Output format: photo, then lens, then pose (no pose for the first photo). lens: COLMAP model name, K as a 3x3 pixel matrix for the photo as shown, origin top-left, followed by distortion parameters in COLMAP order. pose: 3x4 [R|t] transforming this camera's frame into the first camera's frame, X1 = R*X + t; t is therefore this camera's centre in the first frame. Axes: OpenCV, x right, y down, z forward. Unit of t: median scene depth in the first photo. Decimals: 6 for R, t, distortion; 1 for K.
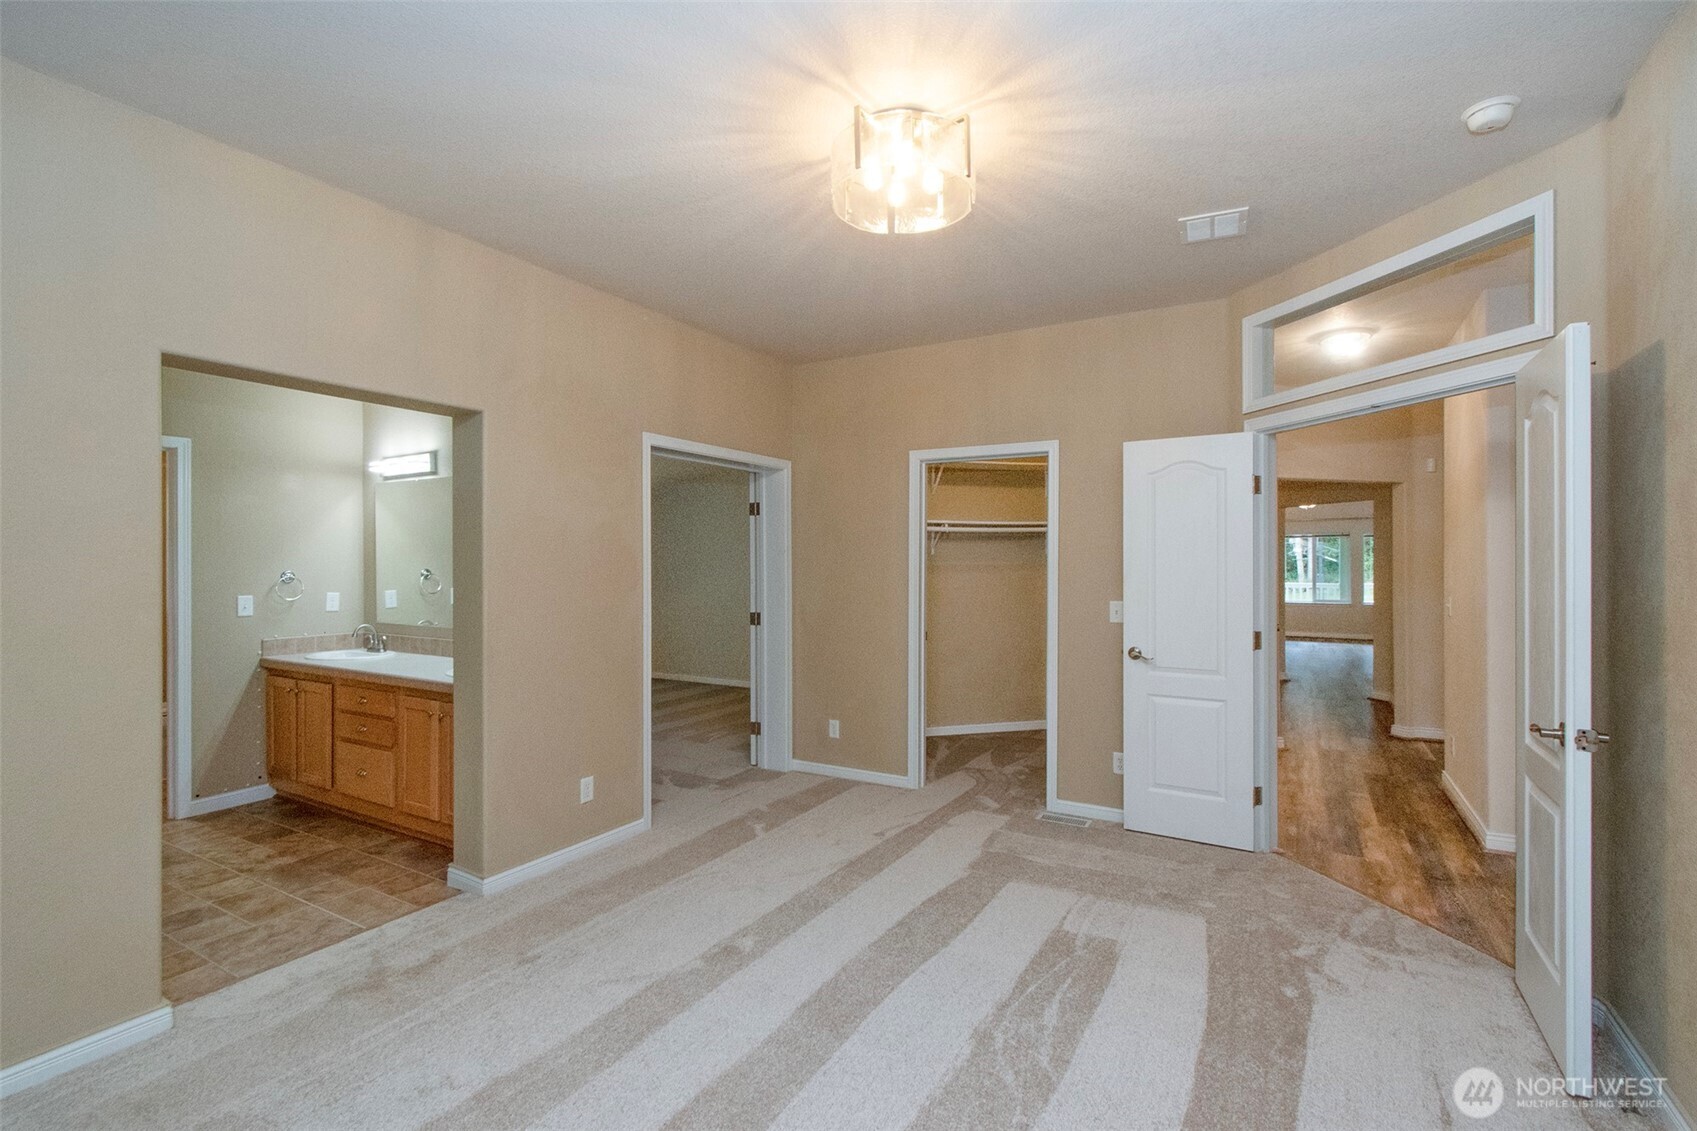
lens RADIAL K [[723.3, 0, 848.5], [0, 723.3, 565.5], [0, 0, 1]] dist [0.000733, 0.000169]
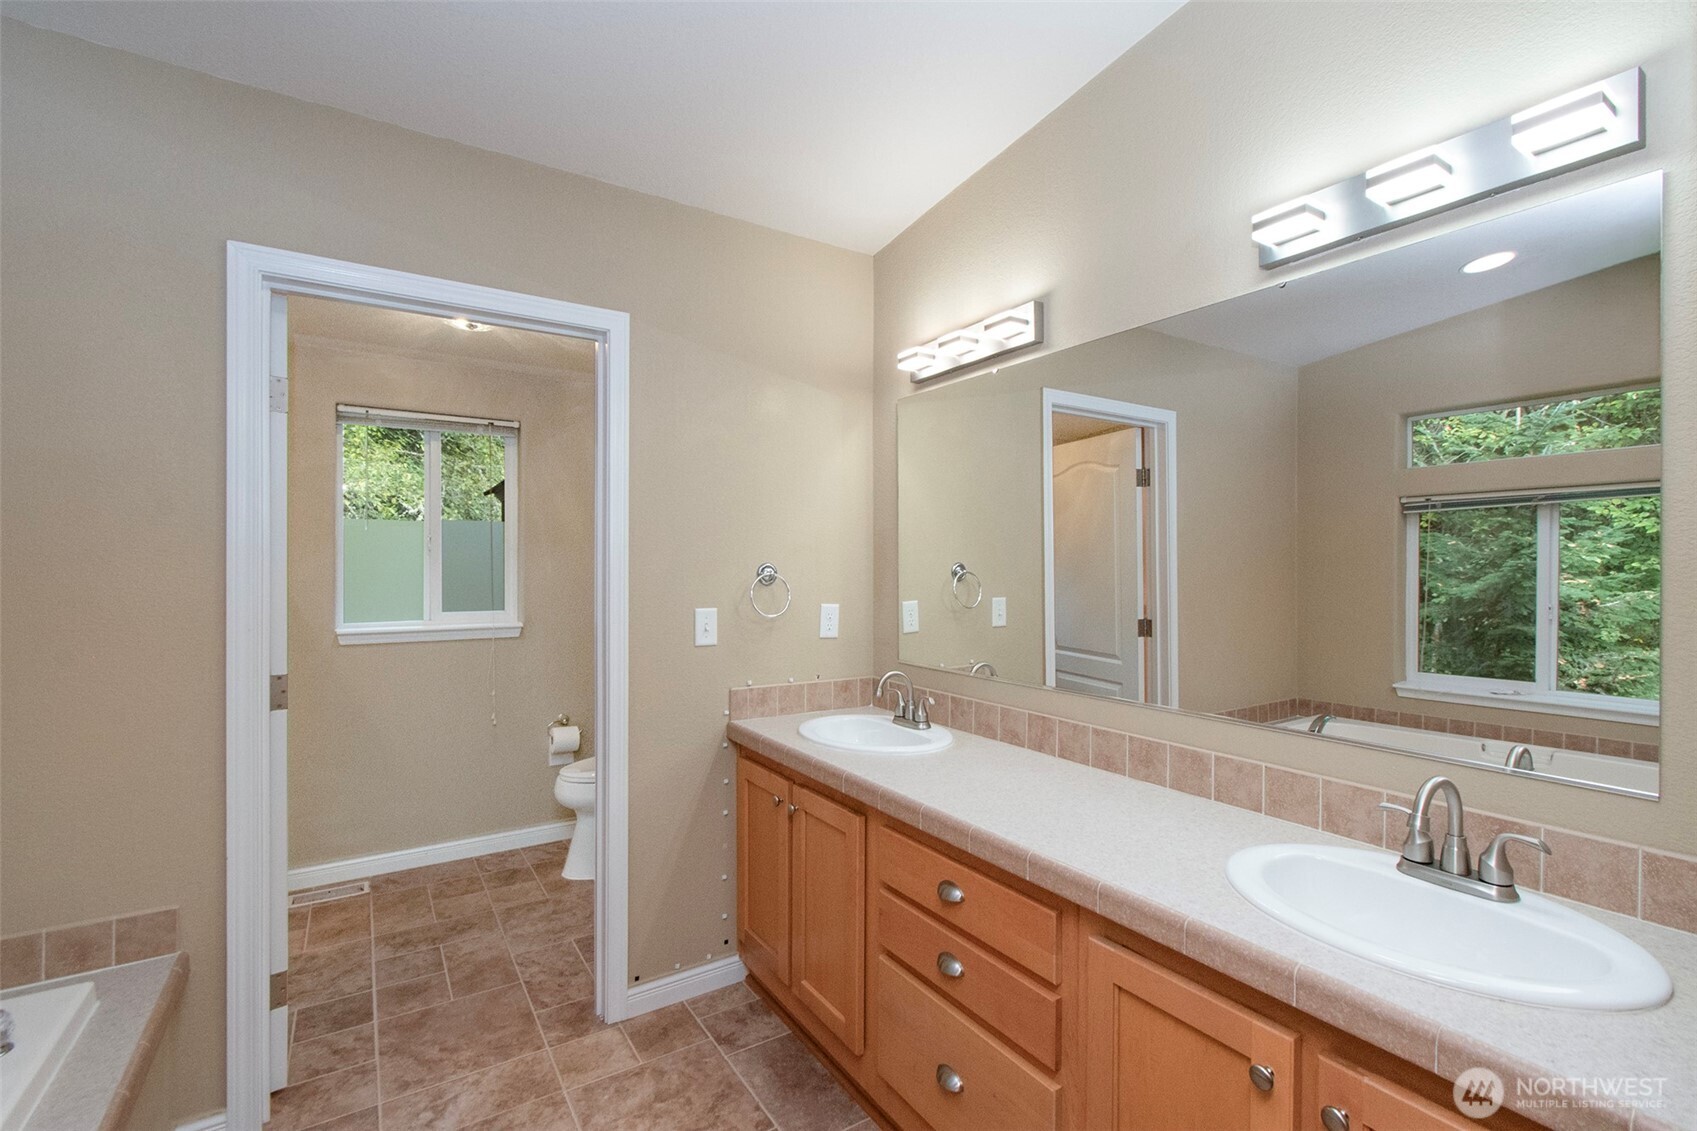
lens RADIAL K [[747.1, 0, 851.8], [0, 747.1, 569.0], [0, 0, 1]] dist [0.002112, -0.000047]
pose [[0.887343, 0.007389, -0.461051, -0.456972], [-0.006482, 0.999973, 0.003550, 0.009399], [0.461065, -0.000162, 0.887367, 0.528343]]
